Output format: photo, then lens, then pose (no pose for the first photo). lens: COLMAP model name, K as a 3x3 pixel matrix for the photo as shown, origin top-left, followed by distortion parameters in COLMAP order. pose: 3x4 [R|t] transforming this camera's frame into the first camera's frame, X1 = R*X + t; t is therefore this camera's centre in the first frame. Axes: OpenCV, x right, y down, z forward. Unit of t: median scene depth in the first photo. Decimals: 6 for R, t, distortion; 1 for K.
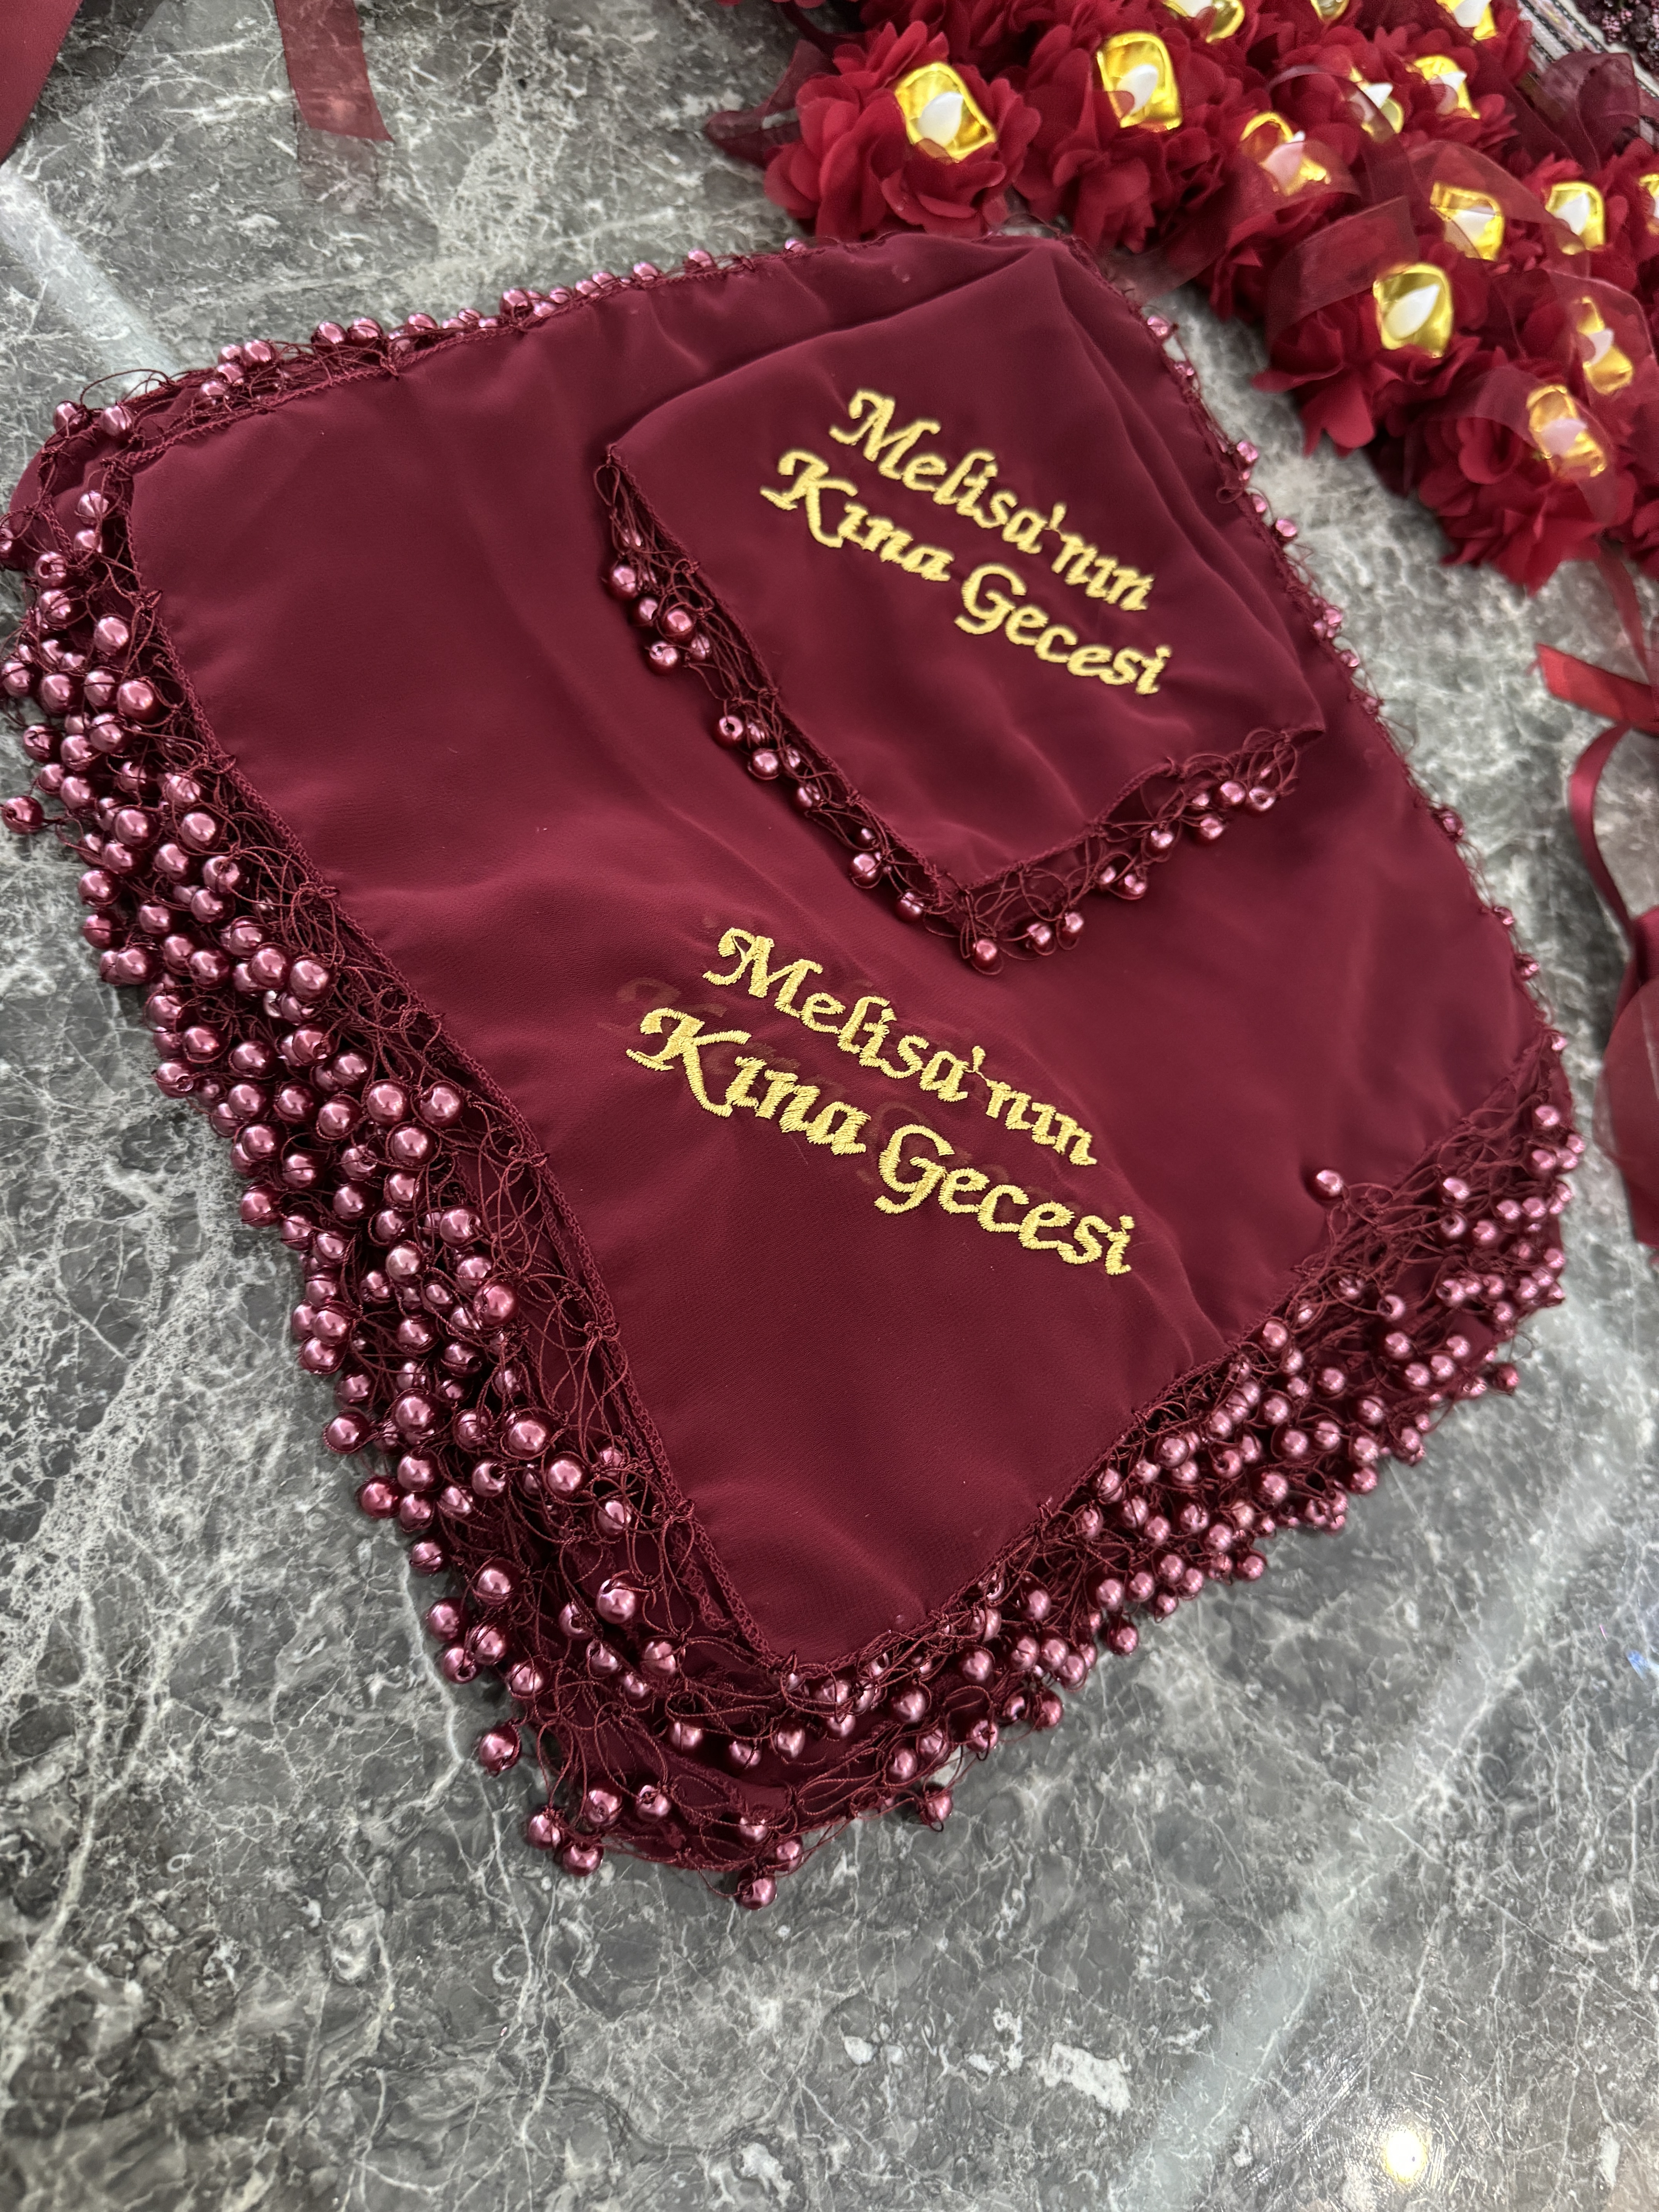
lens RADIAL K [[1573.4, 0, 829.5], [0, 1573.4, 1106.0], [0, 0, 1]] dist [-0.010796, -0.006363]
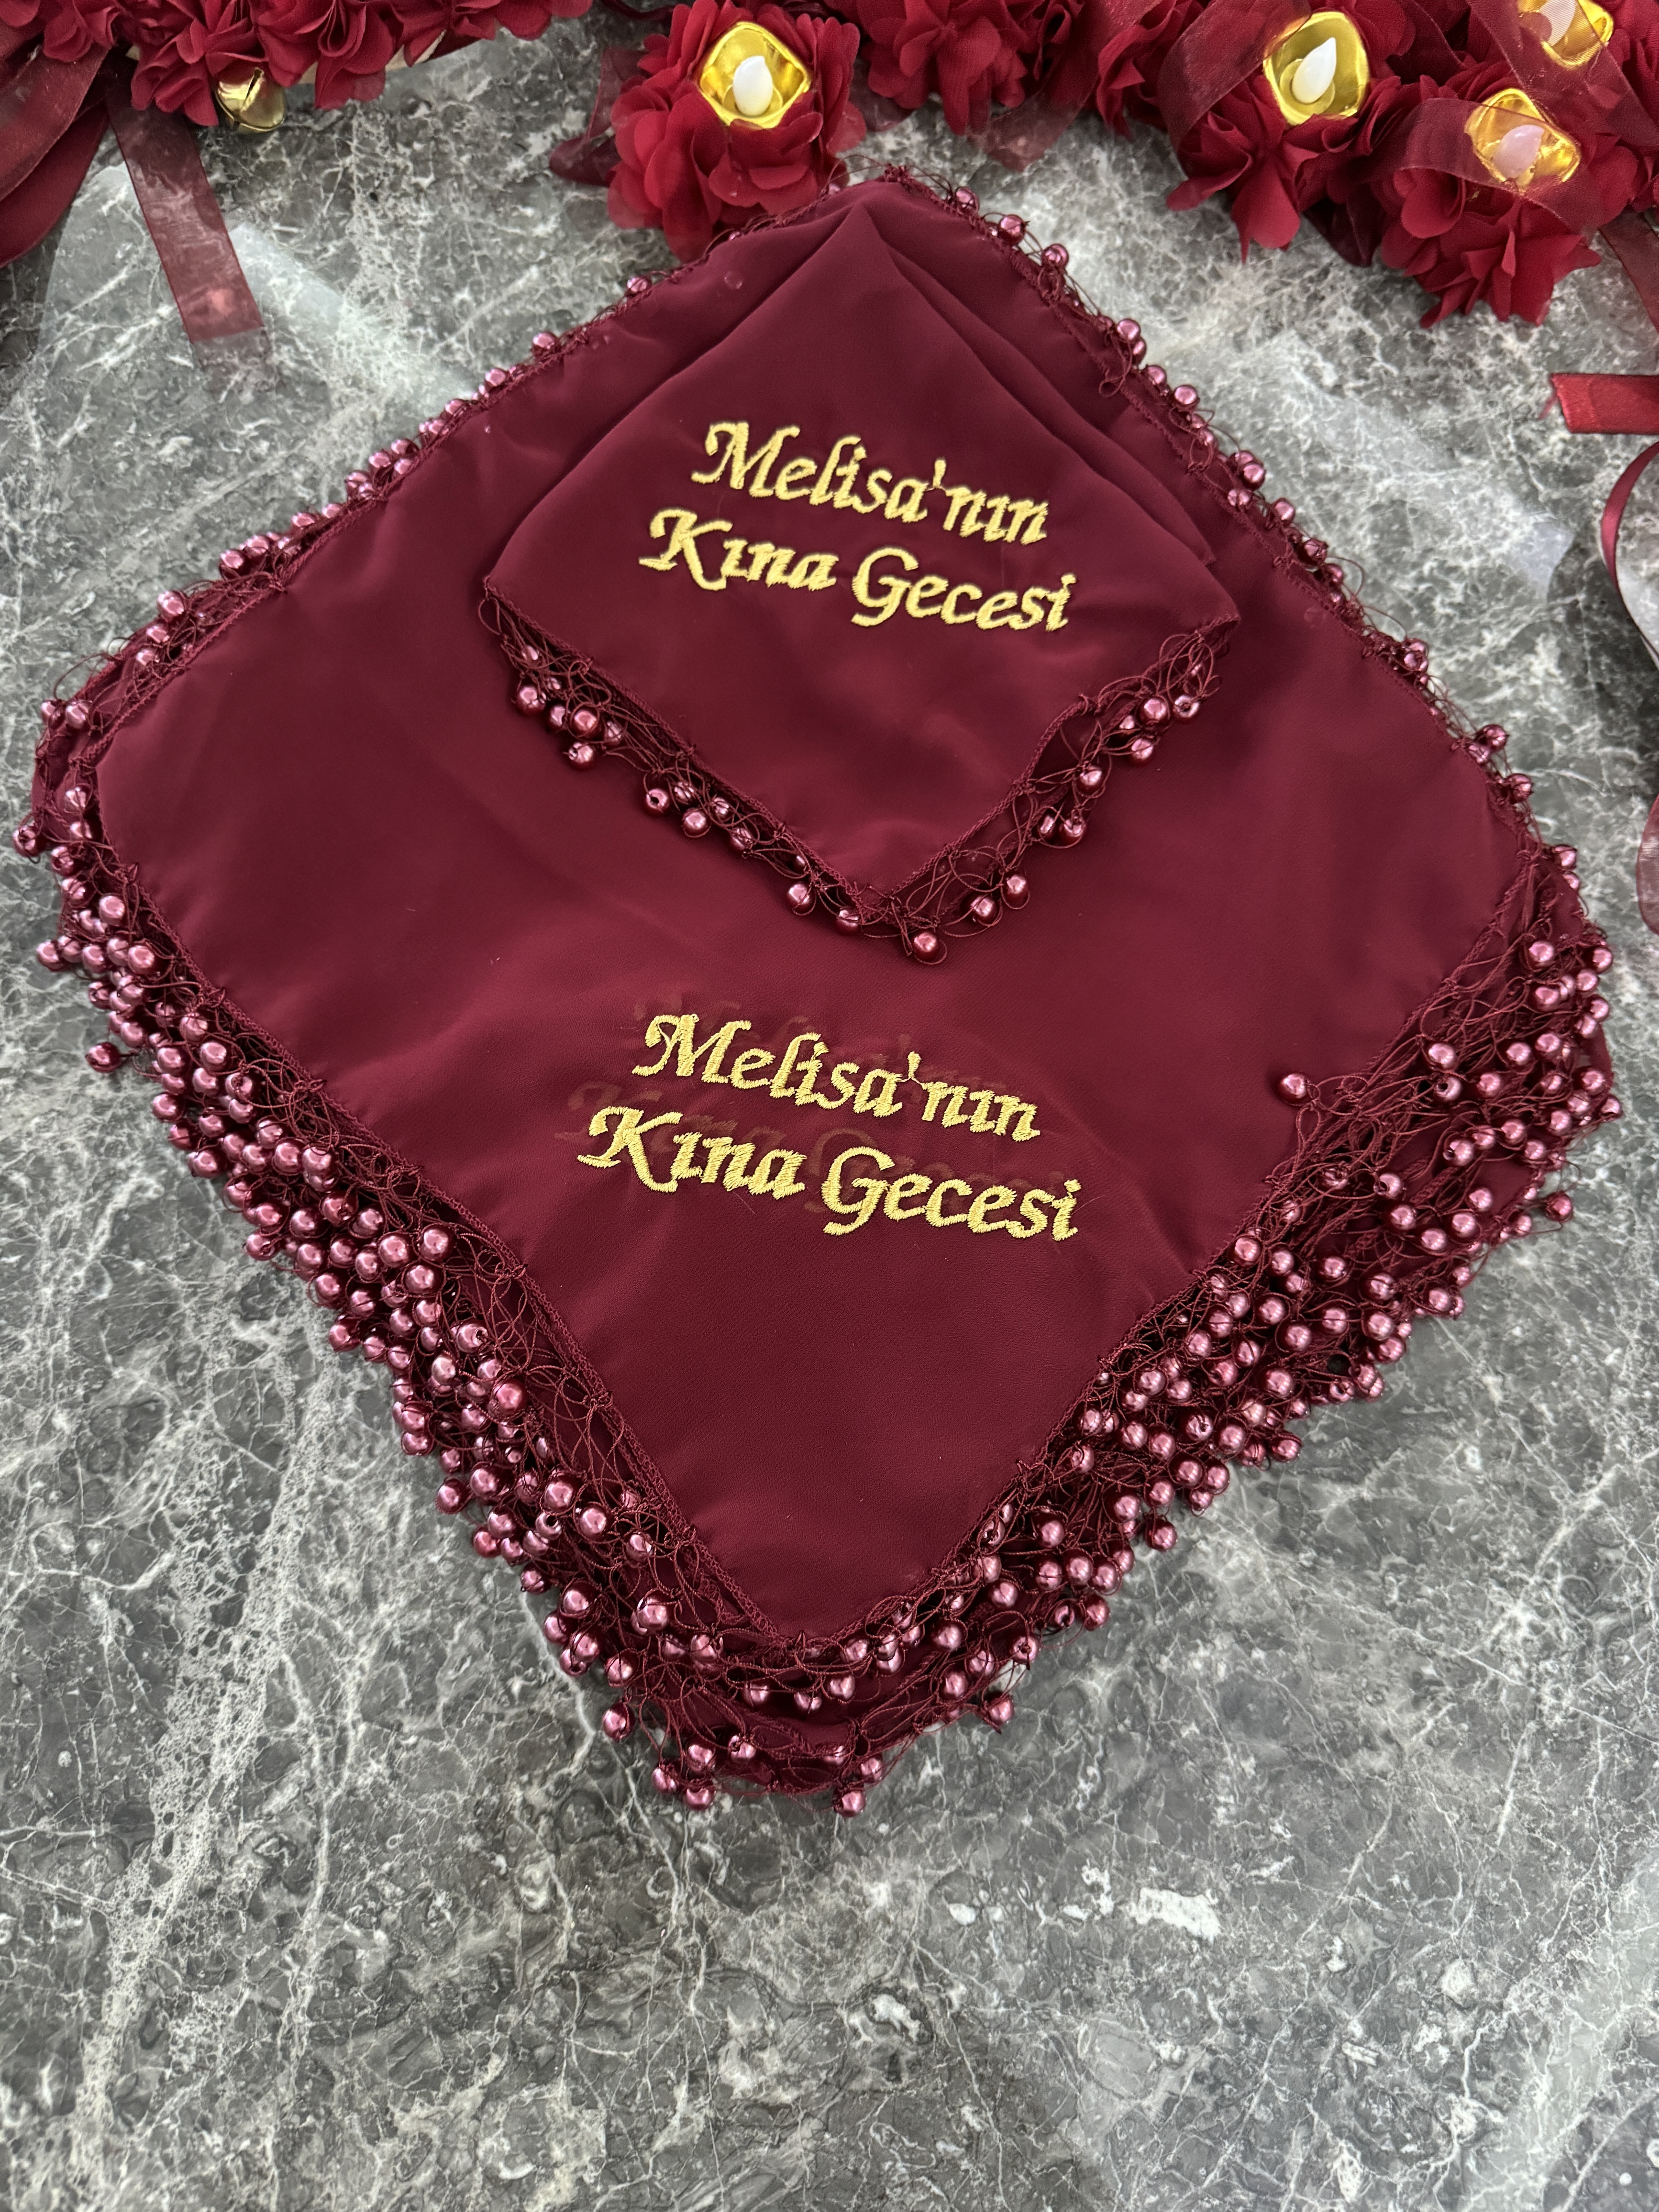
lens RADIAL K [[1565.8, 0, 829.5], [0, 1565.8, 1106.0], [0, 0, 1]] dist [0.008875, -0.032740]
pose [[0.945489, -0.205103, -0.252948, 0.336657], [0.239810, 0.964020, 0.114704, -0.153739], [0.220320, -0.169111, 0.960656, -0.074999]]
